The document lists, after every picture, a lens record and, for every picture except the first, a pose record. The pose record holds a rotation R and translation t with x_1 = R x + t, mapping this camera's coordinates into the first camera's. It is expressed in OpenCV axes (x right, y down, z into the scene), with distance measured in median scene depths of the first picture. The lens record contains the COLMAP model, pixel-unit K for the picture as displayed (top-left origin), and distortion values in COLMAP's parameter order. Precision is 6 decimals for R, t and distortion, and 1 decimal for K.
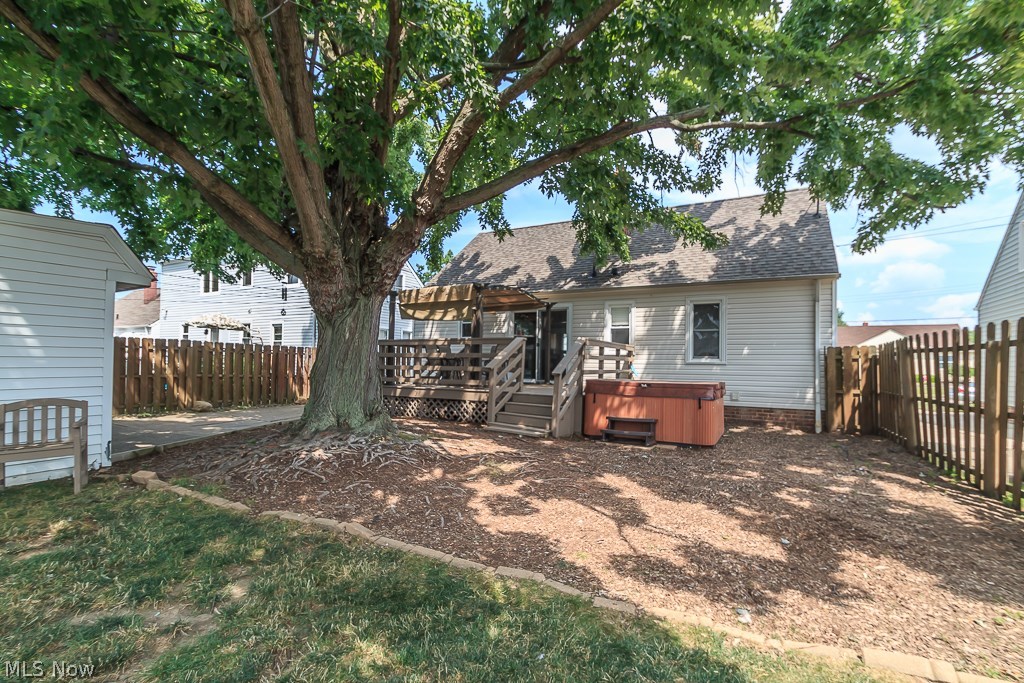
lens RADIAL K [[484.4, 0, 511.2], [0, 484.4, 343.4], [0, 0, 1]] dist [0.011913, -0.007002]
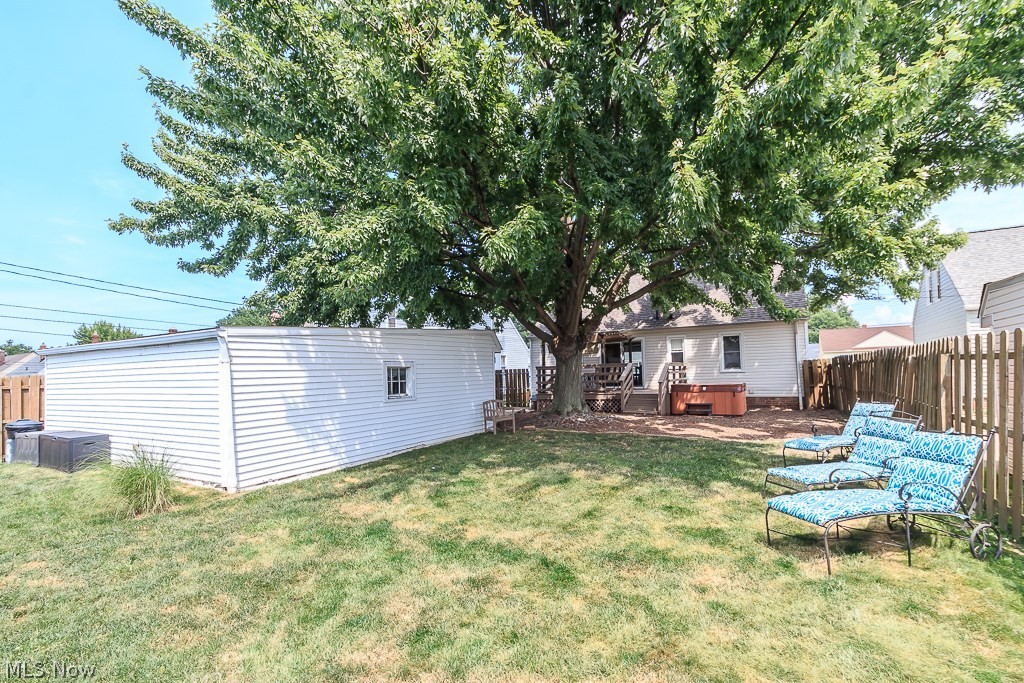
lens RADIAL K [[484.4, 0, 514.1], [0, 484.4, 342.2], [0, 0, 1]] dist [0.011913, -0.007002]
pose [[0.998925, -0.043959, -0.014681, -0.339863], [0.043593, 0.998751, -0.024425, -0.056840], [0.015736, 0.023759, 0.999594, -0.722900]]
